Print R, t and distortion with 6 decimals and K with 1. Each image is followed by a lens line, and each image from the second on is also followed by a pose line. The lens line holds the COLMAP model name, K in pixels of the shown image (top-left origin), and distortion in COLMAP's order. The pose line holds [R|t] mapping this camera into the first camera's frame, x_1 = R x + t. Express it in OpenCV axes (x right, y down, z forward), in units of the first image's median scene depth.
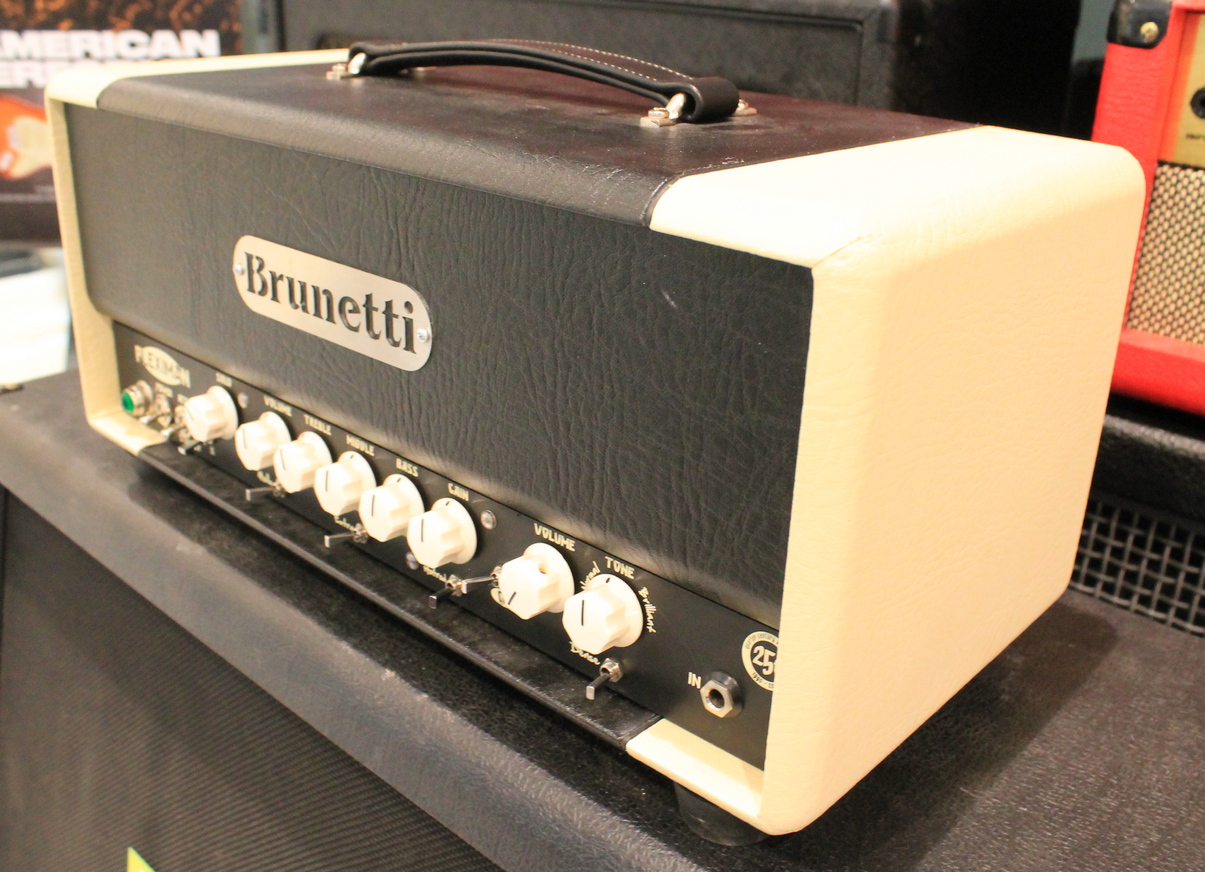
lens RADIAL K [[1188.2, 0, 602.5], [0, 1188.2, 436.0], [0, 0, 1]] dist [-0.169199, 0.000739]
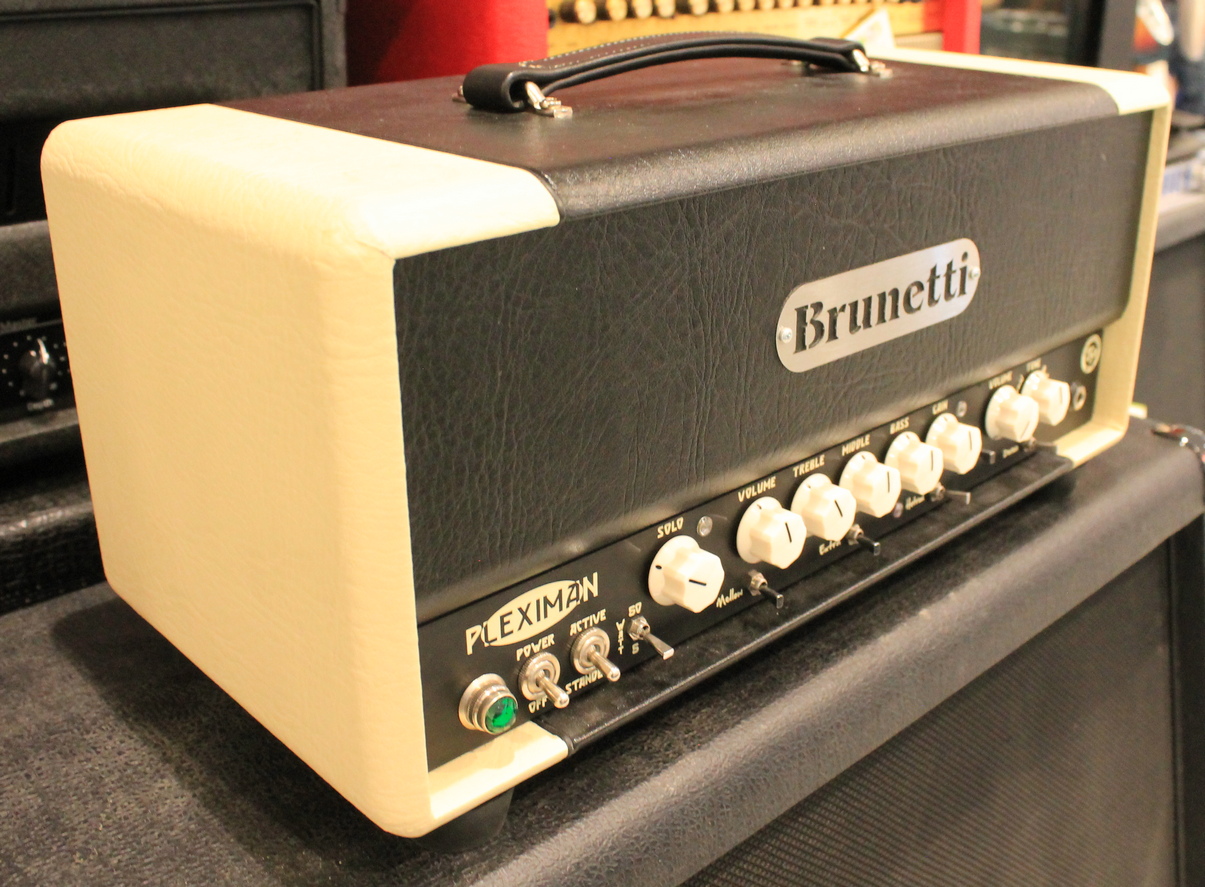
lens RADIAL K [[1262.1, 0, 643.3], [0, 1262.1, 420.8], [0, 0, 1]] dist [-0.163880, 0.008221]
pose [[0.058907, -0.403840, 0.912931, -1.213176], [0.379539, 0.854903, 0.353682, -0.466254], [-0.923299, 0.325658, 0.203633, 0.979956]]
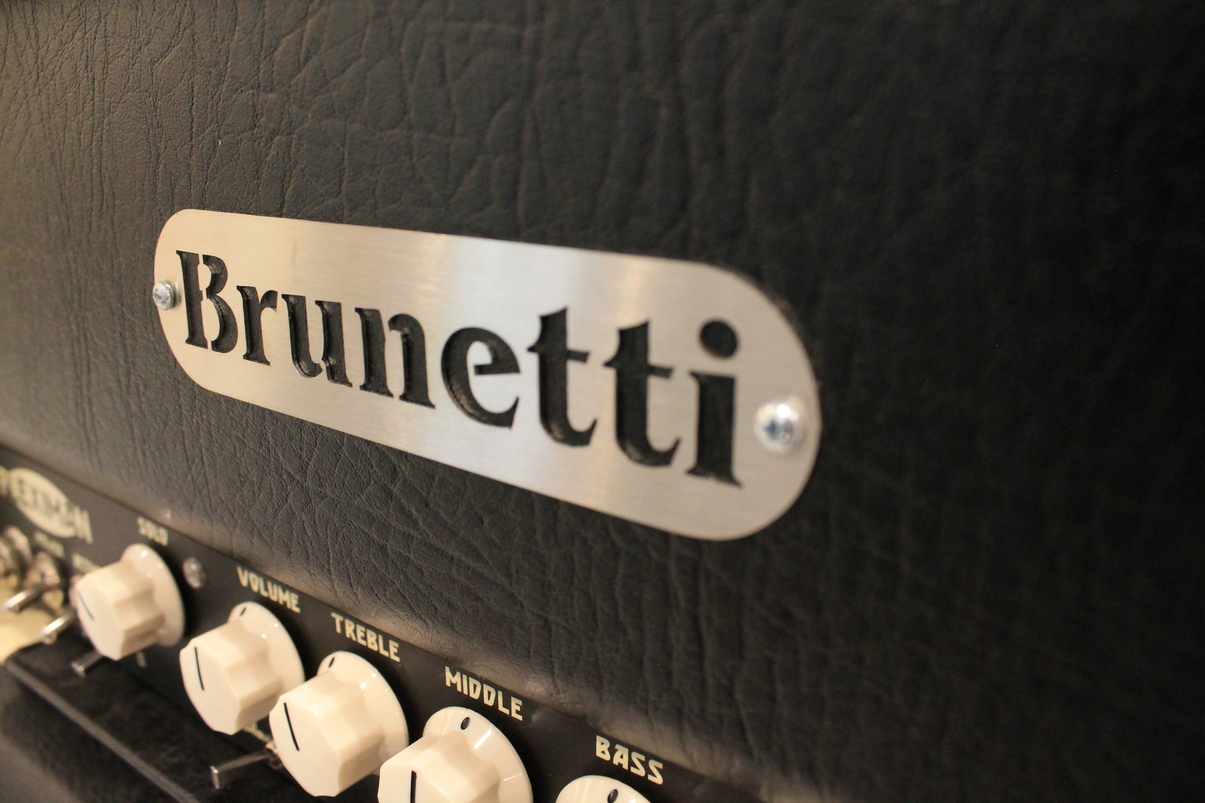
lens RADIAL K [[998.8, 0, 602.3], [0, 998.8, 416.5], [0, 0, 1]] dist [-0.215070, 0.185774]
pose [[0.993613, -0.061170, 0.094823, -0.197438], [0.067967, 0.995215, -0.070192, -0.065207], [-0.090076, 0.076189, 0.993016, 0.667914]]
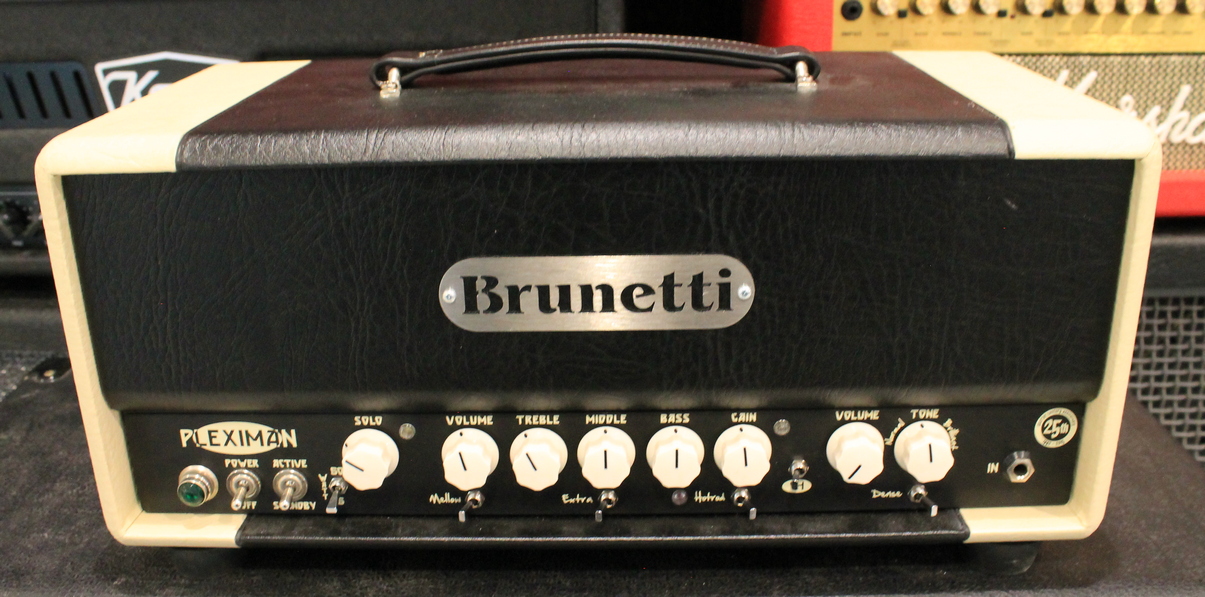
lens RADIAL K [[1095.8, 0, 602.5], [0, 1095.8, 298.5], [0, 0, 1]] dist [-0.138671, 0.008549]
pose [[0.745692, -0.279163, 0.604989, -0.816458], [0.295688, 0.952337, 0.074985, -0.180728], [-0.597086, 0.122972, 0.792695, 0.199131]]
